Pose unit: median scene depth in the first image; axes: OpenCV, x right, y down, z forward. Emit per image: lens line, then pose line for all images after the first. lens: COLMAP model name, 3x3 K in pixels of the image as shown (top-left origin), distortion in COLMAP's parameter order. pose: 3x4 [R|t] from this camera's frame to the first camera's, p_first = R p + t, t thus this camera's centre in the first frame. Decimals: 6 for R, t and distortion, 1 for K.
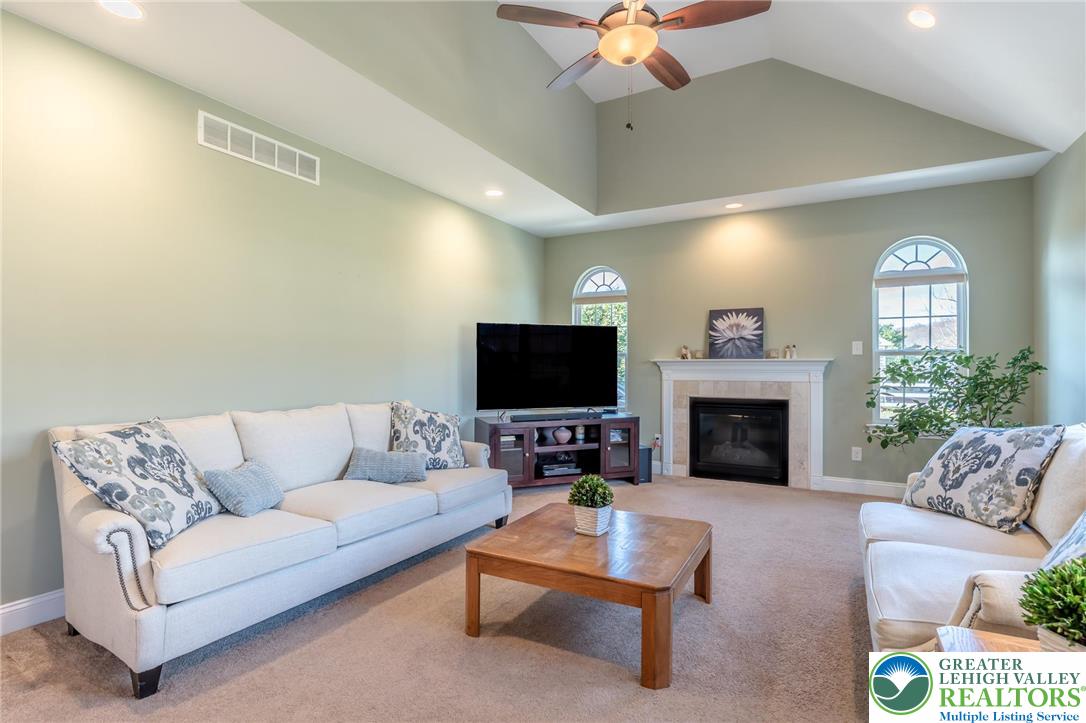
lens RADIAL K [[501.6, 0, 593.7], [0, 501.6, 364.8], [0, 0, 1]] dist [-0.002159, -0.000225]
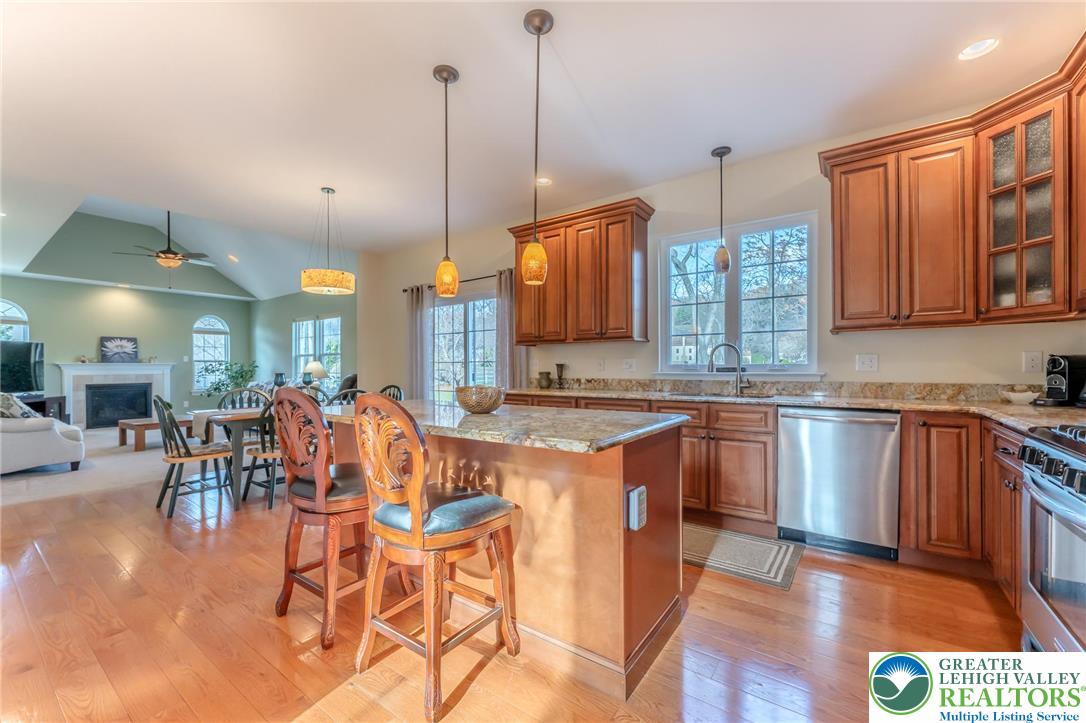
lens RADIAL K [[445.9, 0, 549.4], [0, 445.9, 372.0], [0, 0, 1]] dist [0.000224, -0.001726]
pose [[0.103016, -0.012738, 0.994598, -1.384788], [0.006747, 0.999904, 0.012107, 0.014221], [-0.994657, 0.005463, 0.103092, -0.916531]]
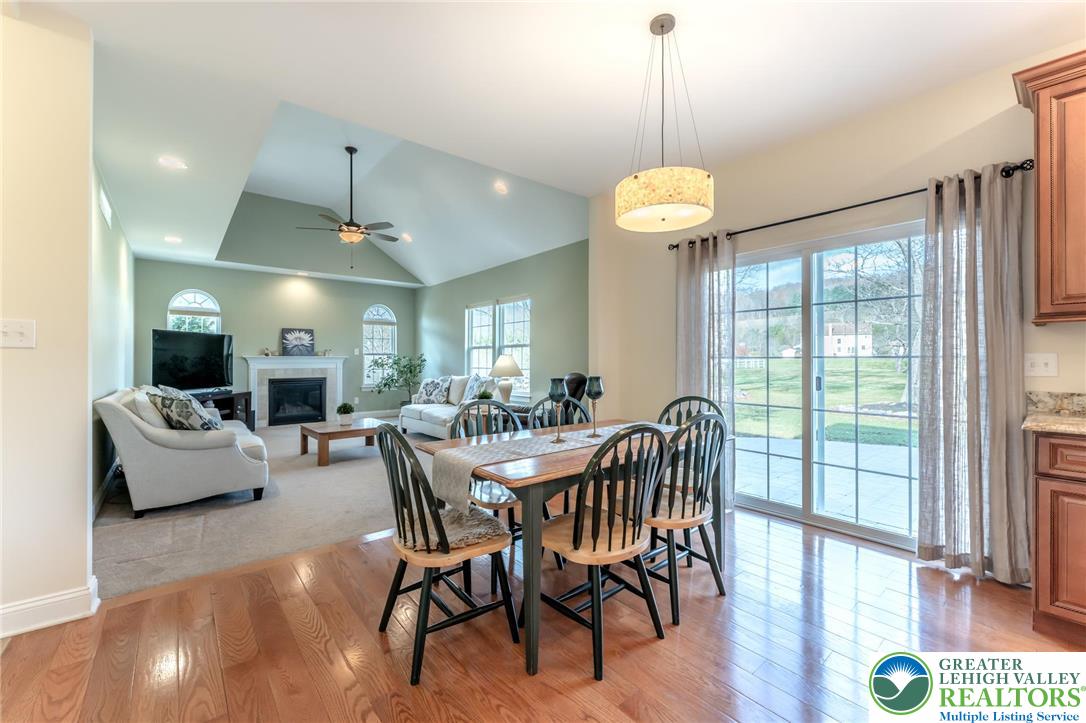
lens RADIAL K [[445.9, 0, 523.0], [0, 445.9, 364.9], [0, 0, 1]] dist [0.000224, -0.001726]
pose [[0.376993, -0.007684, 0.926184, -0.984562], [-0.002673, 0.999952, 0.009384, 0.002513], [-0.926212, -0.006013, 0.376954, -0.388774]]
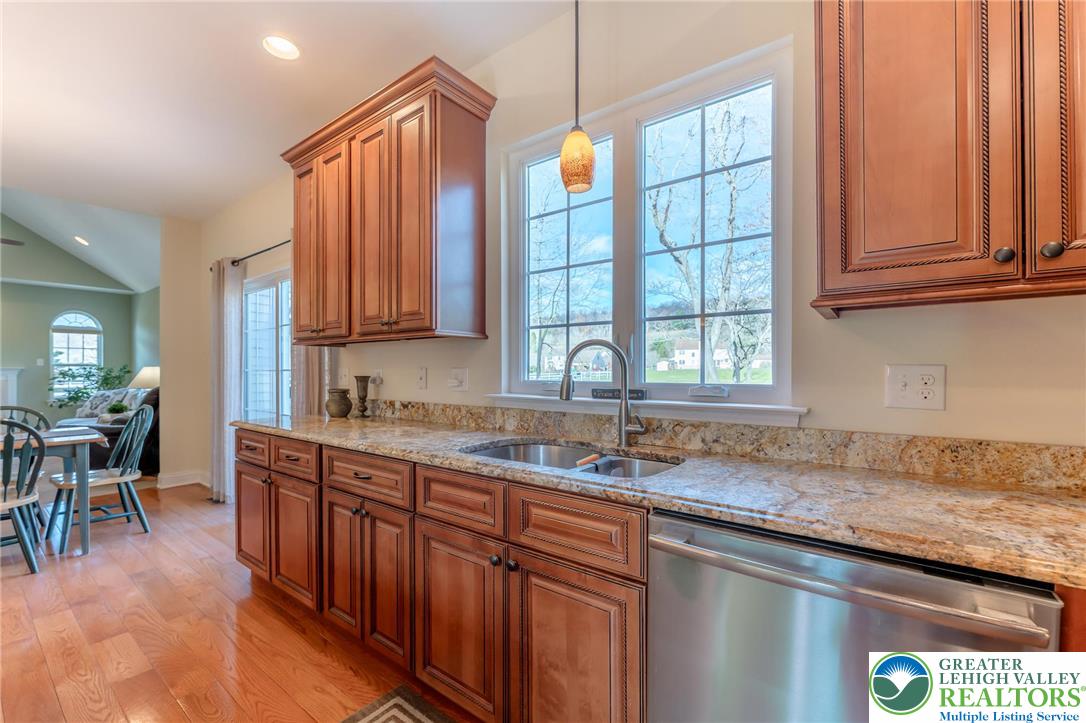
lens RADIAL K [[445.9, 0, 525.1], [0, 445.9, 370.8], [0, 0, 1]] dist [0.000224, -0.001726]
pose [[0.183188, -0.002864, 0.983074, -0.854522], [0.001160, 0.999996, 0.002697, -0.002879], [-0.983077, 0.000646, 0.183190, -1.207815]]
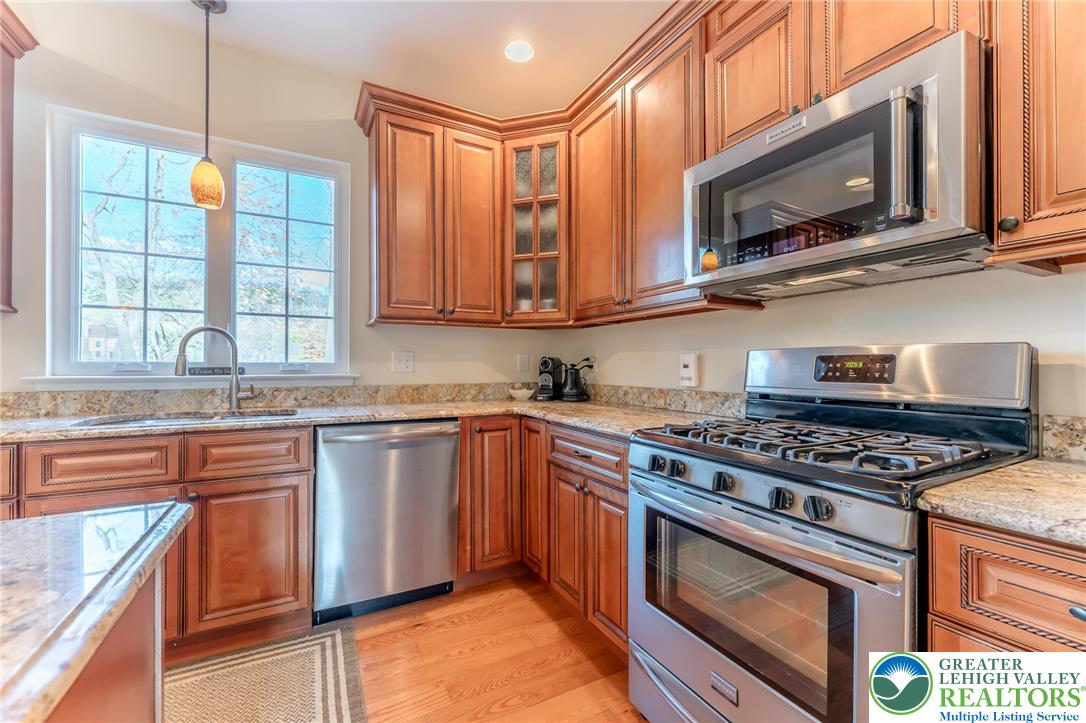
lens RADIAL K [[445.9, 0, 552.3], [0, 445.9, 363.1], [0, 0, 1]] dist [0.000224, -0.001726]
pose [[-0.841851, 0.001752, 0.539708, -1.068173], [0.000045, 0.999995, -0.003177, 0.015110], [-0.539711, -0.002650, -0.841846, -0.949929]]
